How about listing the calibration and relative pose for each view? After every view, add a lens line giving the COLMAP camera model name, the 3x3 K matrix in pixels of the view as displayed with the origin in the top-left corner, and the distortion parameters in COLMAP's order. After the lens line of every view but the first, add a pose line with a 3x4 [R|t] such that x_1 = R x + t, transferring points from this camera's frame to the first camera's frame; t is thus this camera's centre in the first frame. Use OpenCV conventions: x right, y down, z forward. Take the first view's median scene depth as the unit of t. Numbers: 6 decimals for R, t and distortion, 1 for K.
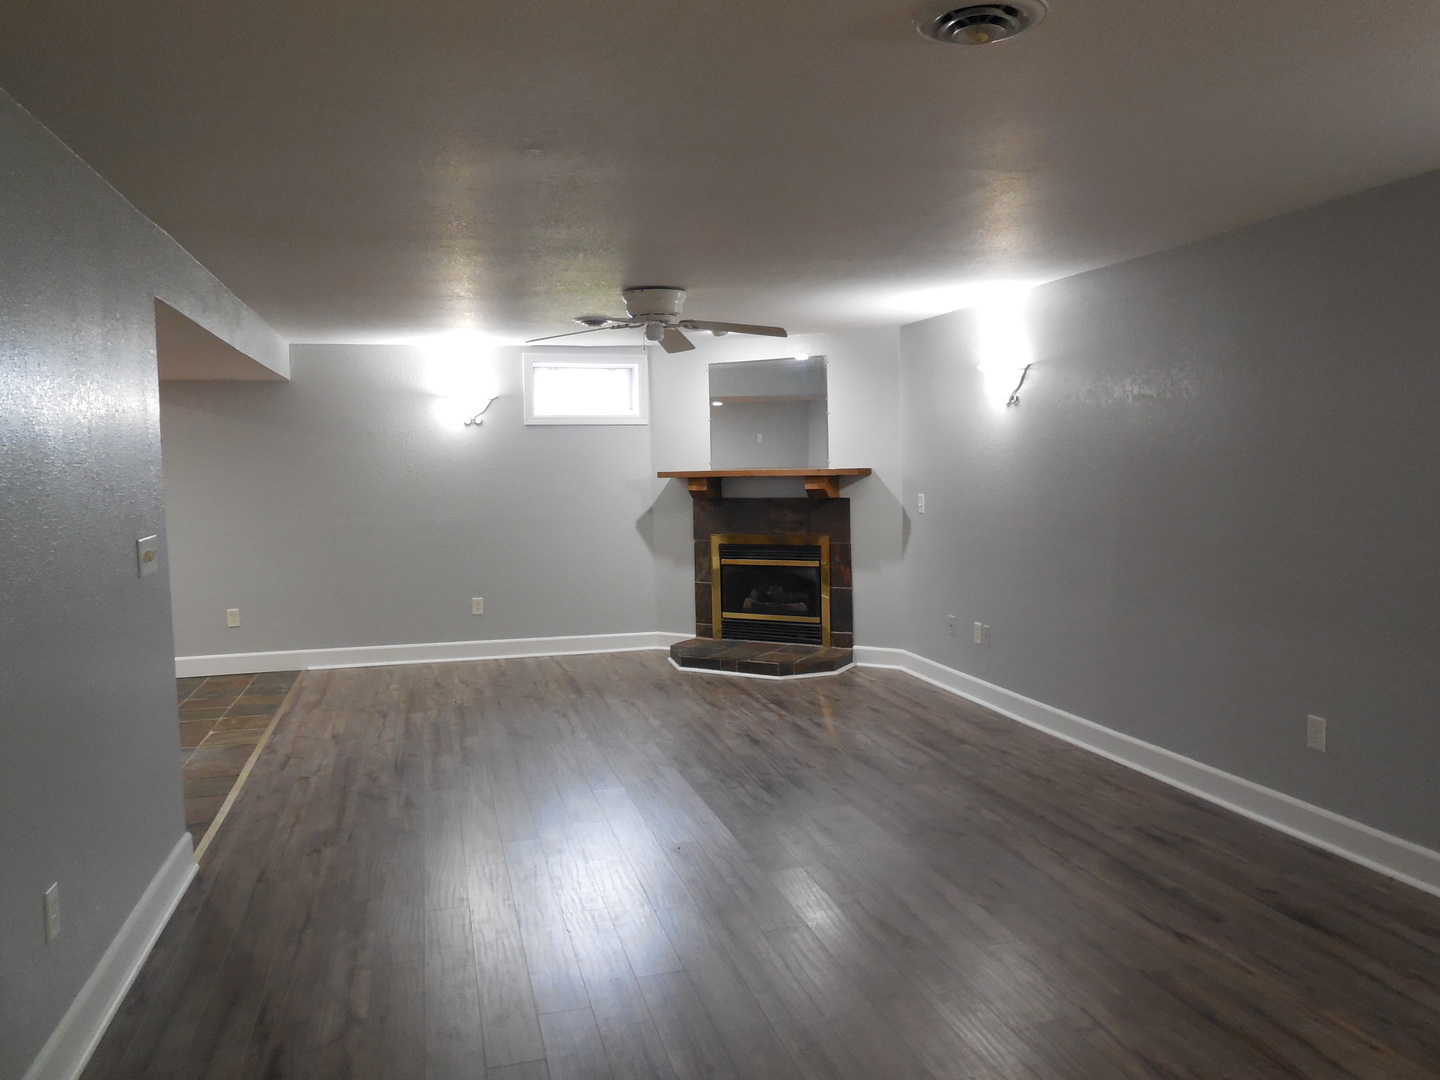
lens RADIAL K [[1079.6, 0, 719.6], [0, 1079.6, 536.0], [0, 0, 1]] dist [-0.010802, -0.001624]
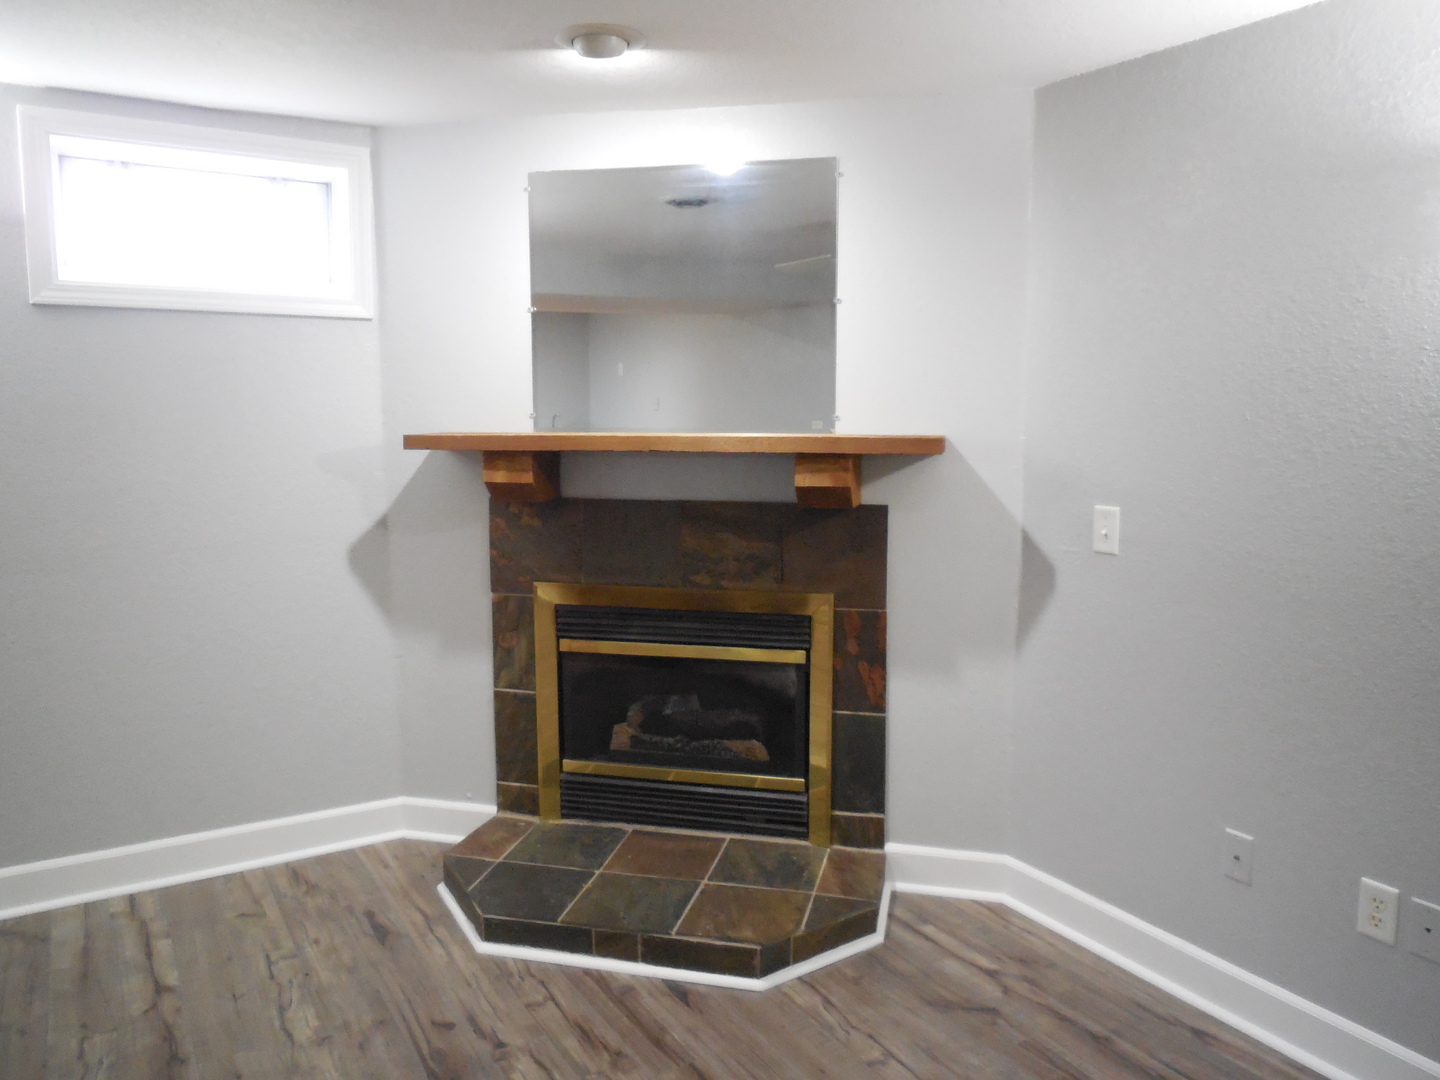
lens RADIAL K [[1079.6, 0, 720.2], [0, 1079.6, 551.4], [0, 0, 1]] dist [-0.010802, -0.001624]
pose [[0.961192, -0.015166, 0.275462, -0.057175], [-0.002407, 0.997989, 0.063347, -0.042780], [-0.275869, -0.061552, 0.959222, 0.591937]]
